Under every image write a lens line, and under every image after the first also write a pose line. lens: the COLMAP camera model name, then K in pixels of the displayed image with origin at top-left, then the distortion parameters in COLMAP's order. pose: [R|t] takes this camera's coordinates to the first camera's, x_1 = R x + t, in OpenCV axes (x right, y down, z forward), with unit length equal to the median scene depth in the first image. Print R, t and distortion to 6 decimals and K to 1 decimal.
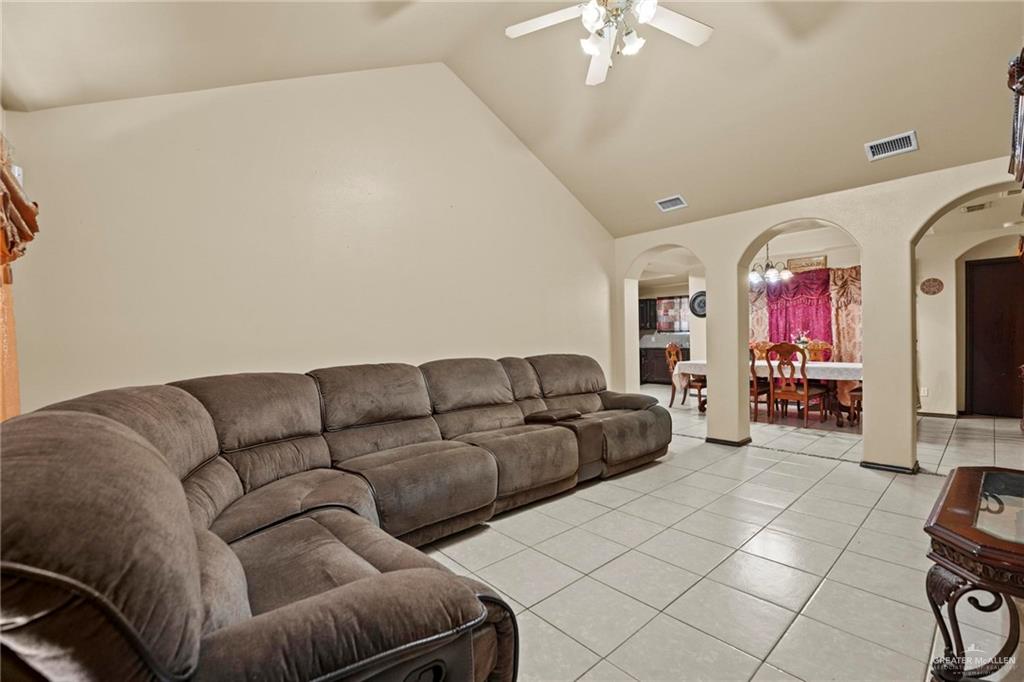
lens RADIAL K [[427.1, 0, 513.1], [0, 427.1, 343.5], [0, 0, 1]] dist [0.000068, 0.000001]
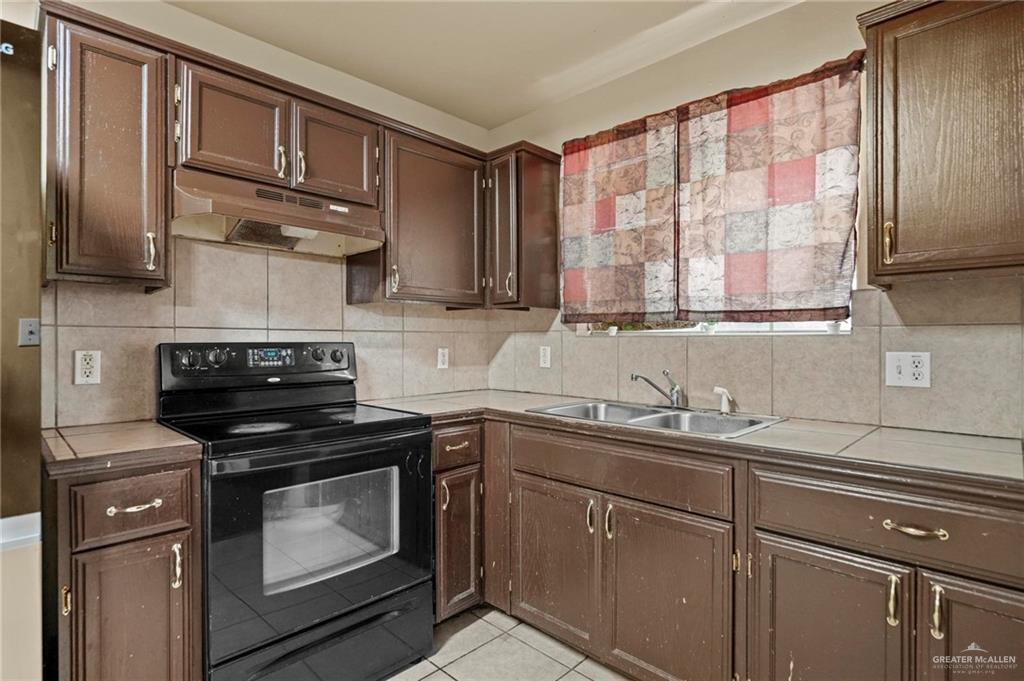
lens RADIAL K [[507.7, 0, 507.9], [0, 507.7, 341.8], [0, 0, 1]] dist [0.000053, -0.000517]
pose [[0.997047, 0.014928, 0.075333, 0.300409], [-0.015094, 0.999885, 0.001645, -0.017498], [-0.075300, -0.002777, 0.997157, 0.781209]]
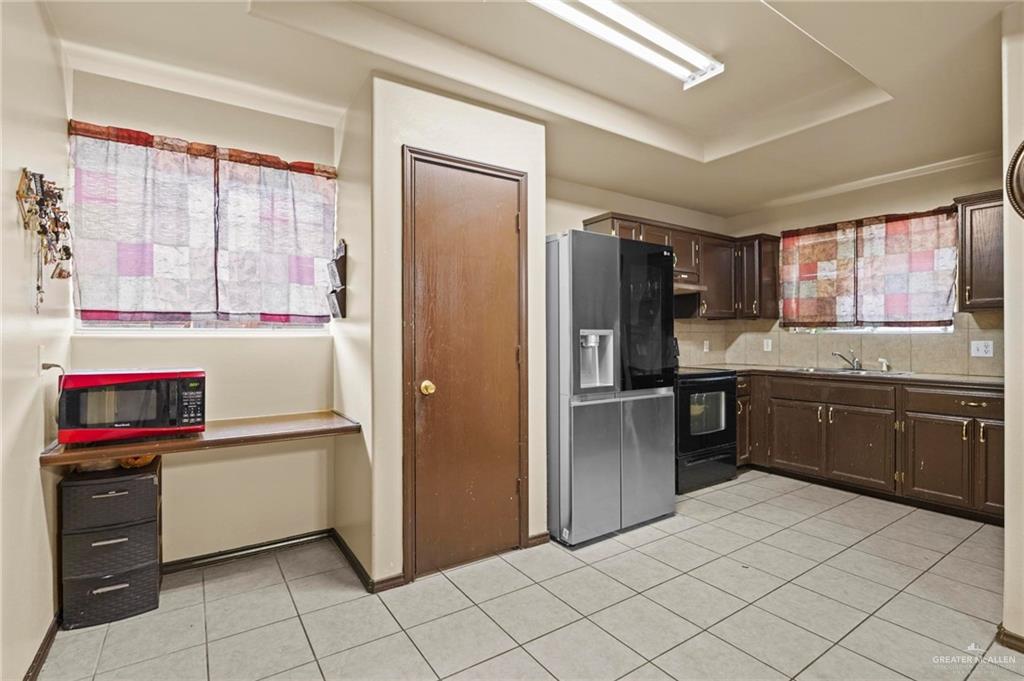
lens RADIAL K [[476.4, 0, 515.4], [0, 476.4, 339.0], [0, 0, 1]] dist [-0.003443, 0.000639]
pose [[0.993311, 0.013384, -0.114691, 0.160810], [-0.012906, 0.999905, 0.004912, -0.014866], [0.114746, -0.003399, 0.993389, 0.576073]]
